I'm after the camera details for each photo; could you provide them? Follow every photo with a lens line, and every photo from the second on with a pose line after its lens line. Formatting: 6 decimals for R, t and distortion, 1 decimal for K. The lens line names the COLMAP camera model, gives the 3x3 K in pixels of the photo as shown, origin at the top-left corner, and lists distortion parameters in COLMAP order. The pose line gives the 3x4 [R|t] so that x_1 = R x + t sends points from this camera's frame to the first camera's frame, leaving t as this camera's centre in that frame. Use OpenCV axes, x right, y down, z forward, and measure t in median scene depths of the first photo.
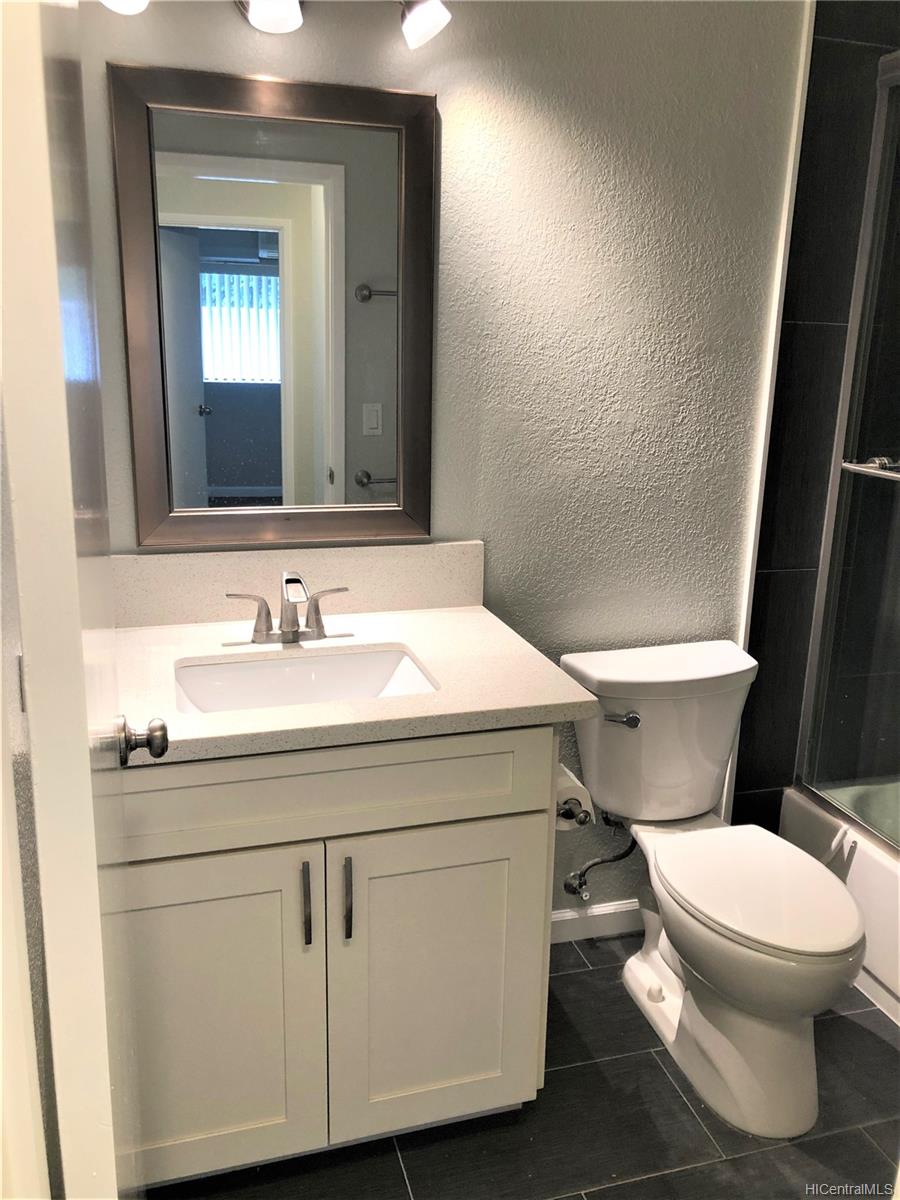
lens RADIAL K [[963.3, 0, 450.0], [0, 963.3, 600.0], [0, 0, 1]] dist [-0.009133, -0.008235]
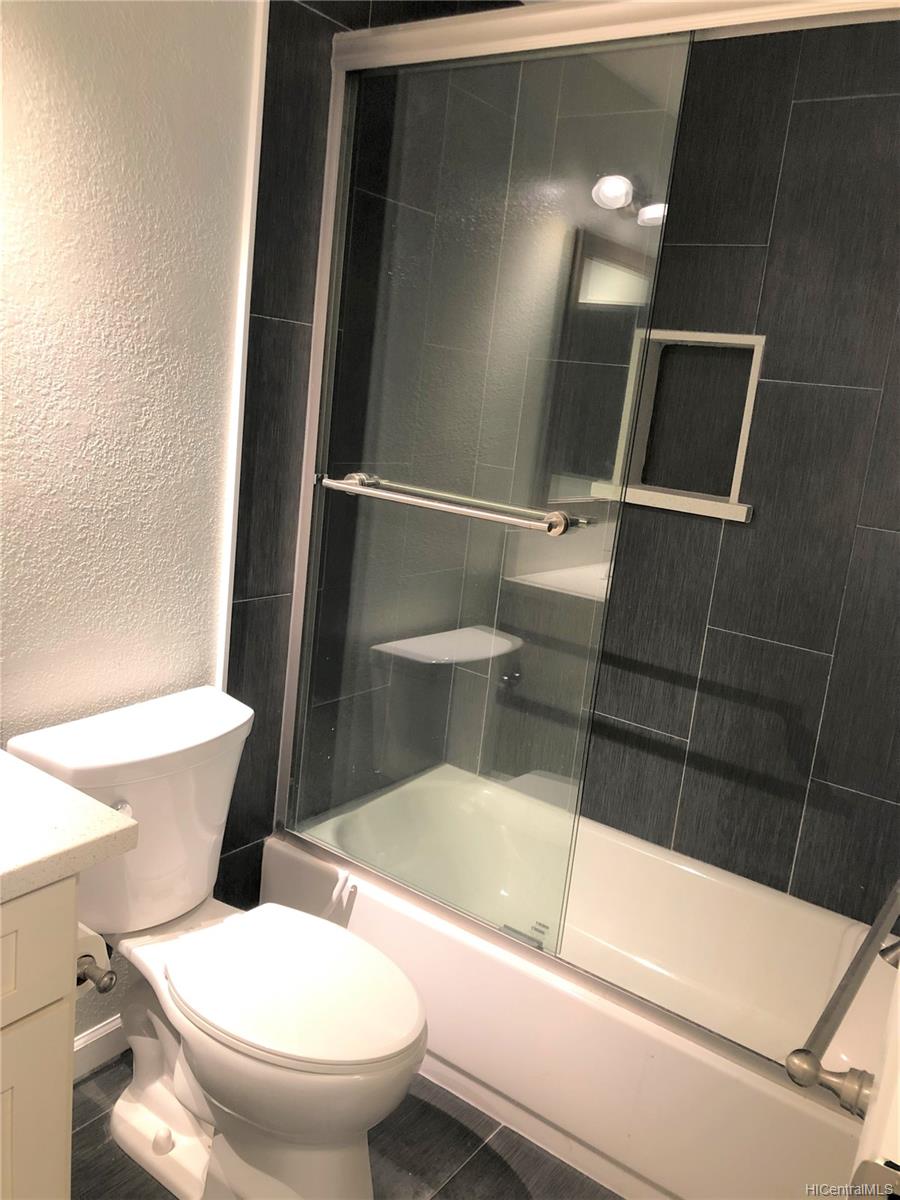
lens RADIAL K [[977.7, 0, 449.6], [0, 977.7, 589.9], [0, 0, 1]] dist [0.009435, 0.010011]
pose [[0.787738, -0.063459, 0.612733, -0.069336], [0.065244, 0.997680, 0.019448, -0.047837], [-0.612546, 0.024657, 0.790051, 0.199580]]
